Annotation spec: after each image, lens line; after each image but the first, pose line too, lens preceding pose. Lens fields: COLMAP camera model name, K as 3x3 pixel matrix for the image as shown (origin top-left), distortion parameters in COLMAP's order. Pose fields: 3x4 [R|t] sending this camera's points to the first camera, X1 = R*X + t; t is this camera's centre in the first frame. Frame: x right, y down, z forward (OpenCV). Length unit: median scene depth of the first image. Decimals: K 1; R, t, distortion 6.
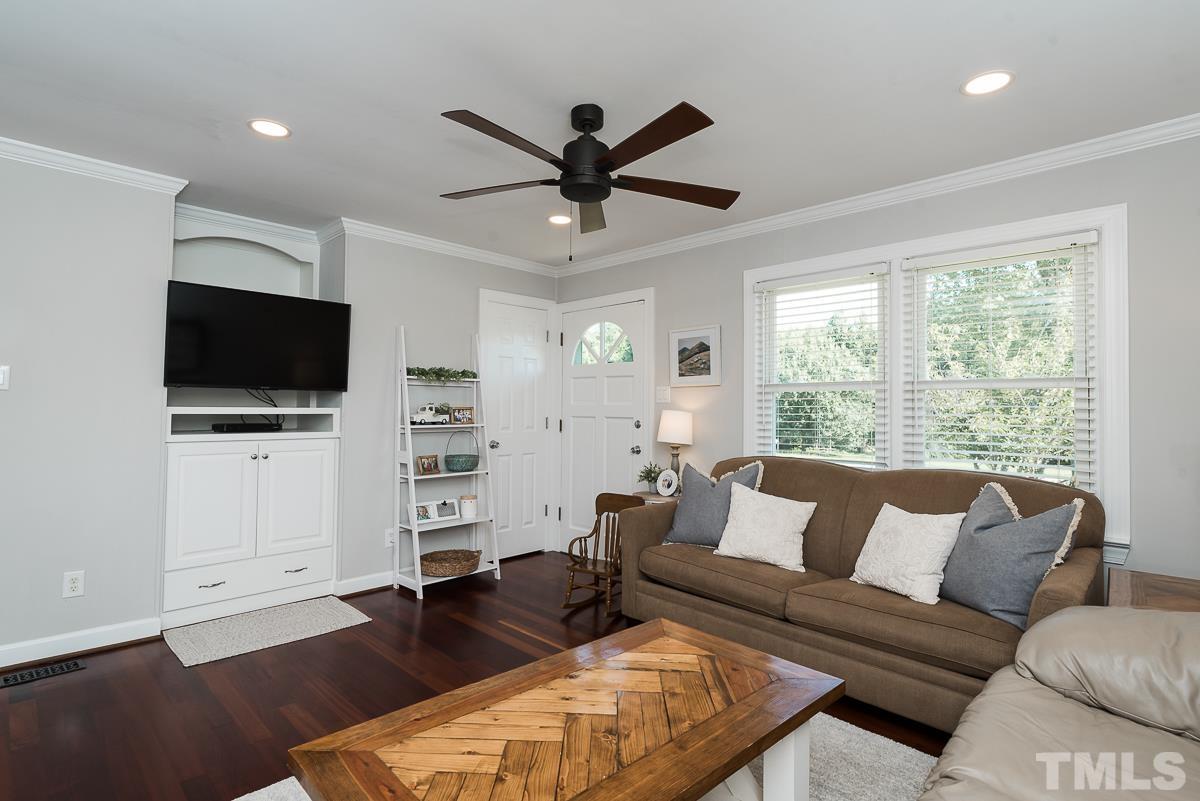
lens RADIAL K [[586.9, 0, 597.3], [0, 586.9, 399.2], [0, 0, 1]] dist [0.001492, -0.001937]
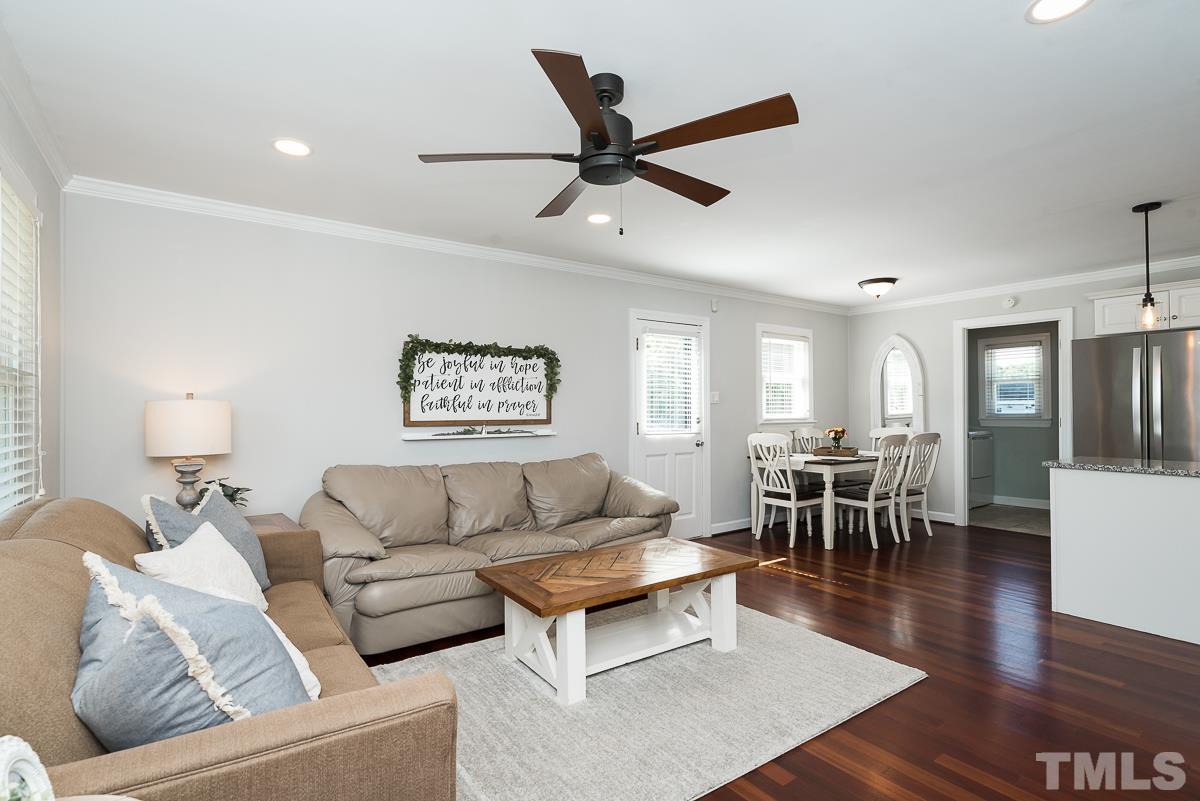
lens RADIAL K [[586.9, 0, 598.6], [0, 586.9, 407.0], [0, 0, 1]] dist [0.001492, -0.001937]
pose [[-0.985163, -0.004750, 0.171557, -0.097407], [-0.007698, 0.999834, -0.016520, 0.011404], [-0.171450, -0.017595, -0.985036, 1.124580]]
